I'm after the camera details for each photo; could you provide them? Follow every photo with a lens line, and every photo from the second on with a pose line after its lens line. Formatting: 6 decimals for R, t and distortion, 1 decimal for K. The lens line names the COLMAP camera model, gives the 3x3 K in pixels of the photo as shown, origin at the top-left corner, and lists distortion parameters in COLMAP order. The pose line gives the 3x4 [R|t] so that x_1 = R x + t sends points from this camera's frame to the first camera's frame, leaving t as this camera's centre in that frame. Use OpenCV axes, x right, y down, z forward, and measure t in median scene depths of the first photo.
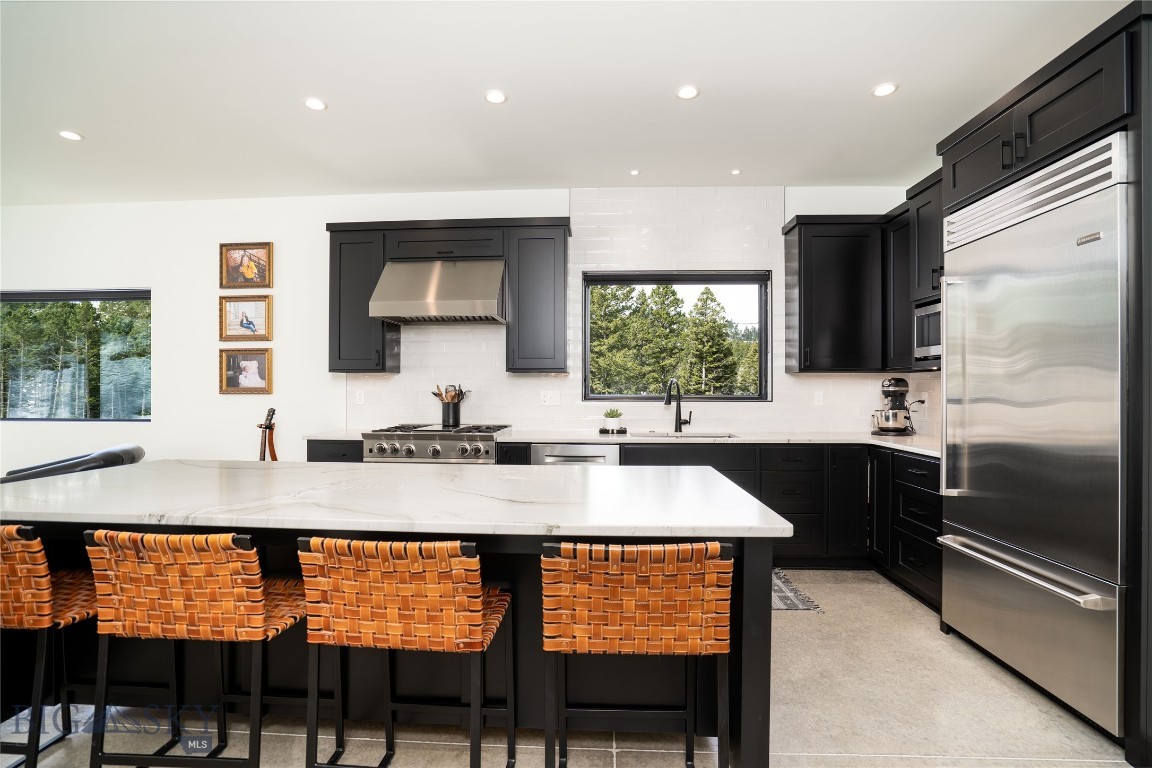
lens RADIAL K [[543.1, 0, 576.2], [0, 543.1, 390.0], [0, 0, 1]] dist [-0.038927, 0.000812]
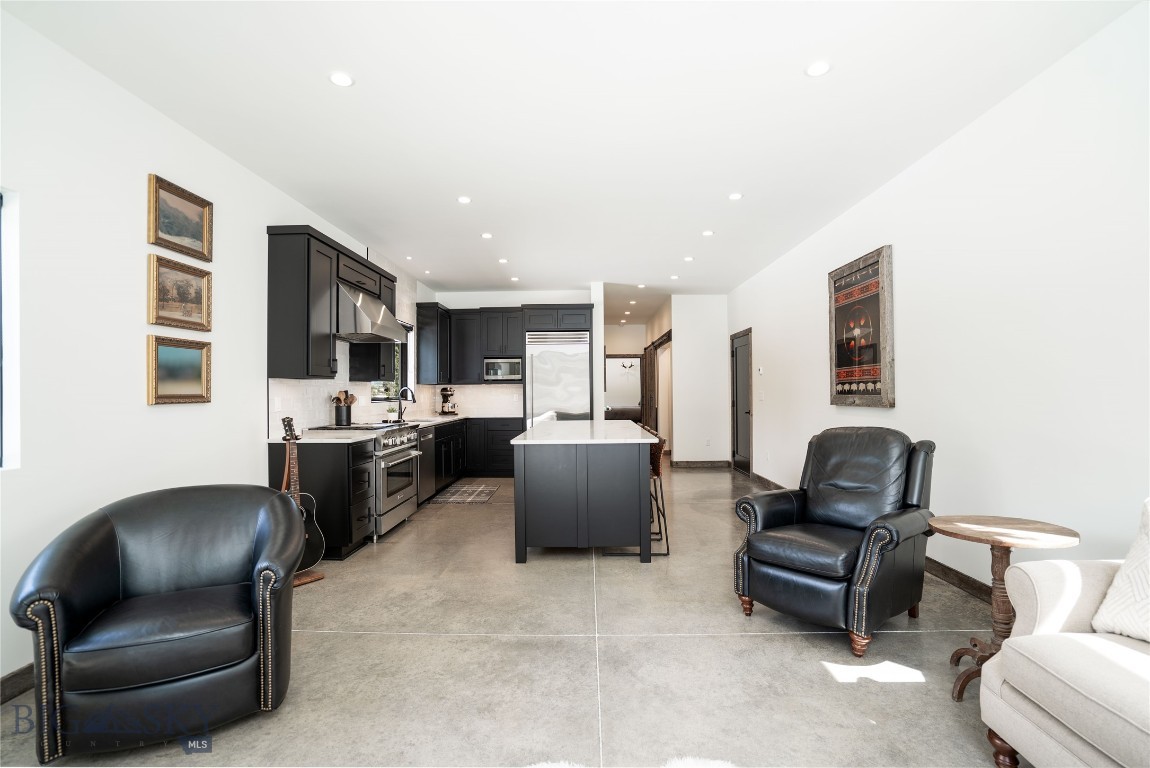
lens RADIAL K [[542.1, 0, 575.2], [0, 542.1, 389.9], [0, 0, 1]] dist [-0.038927, 0.000812]
pose [[-0.029057, 0.003014, 0.999573, -1.384023], [0.007410, 0.999969, -0.002800, -0.003540], [-0.999550, 0.007326, -0.029078, 0.520183]]
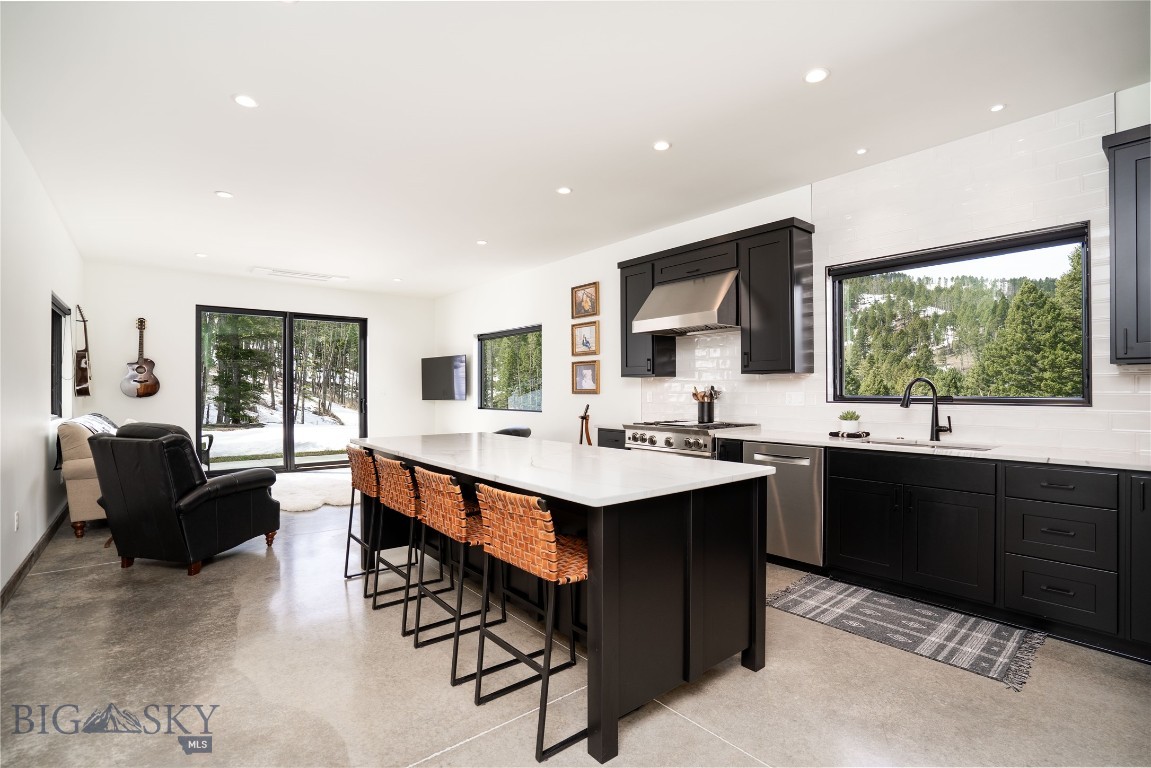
lens RADIAL K [[542.6, 0, 575.7], [0, 542.6, 390.0], [0, 0, 1]] dist [-0.038927, 0.000812]
pose [[0.673165, -0.002516, -0.739488, 0.417833], [0.002178, 0.999997, -0.001419, -0.000539], [0.739489, -0.000655, 0.673169, 0.039553]]
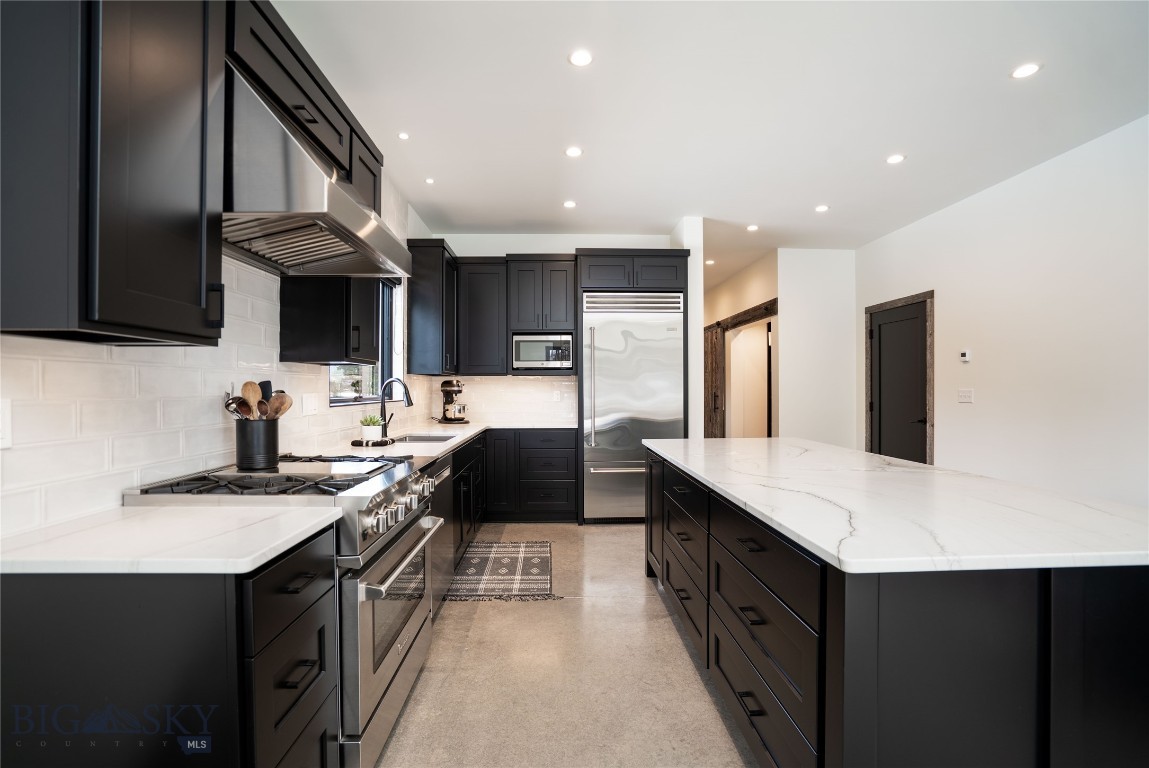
lens RADIAL K [[541.7, 0, 574.7], [0, 541.7, 389.9], [0, 0, 1]] dist [-0.038927, 0.000812]
pose [[-0.093429, -0.003650, 0.995619, -0.699789], [0.002751, 0.999989, 0.003924, -0.002687], [-0.995622, 0.003105, -0.093418, 0.754437]]
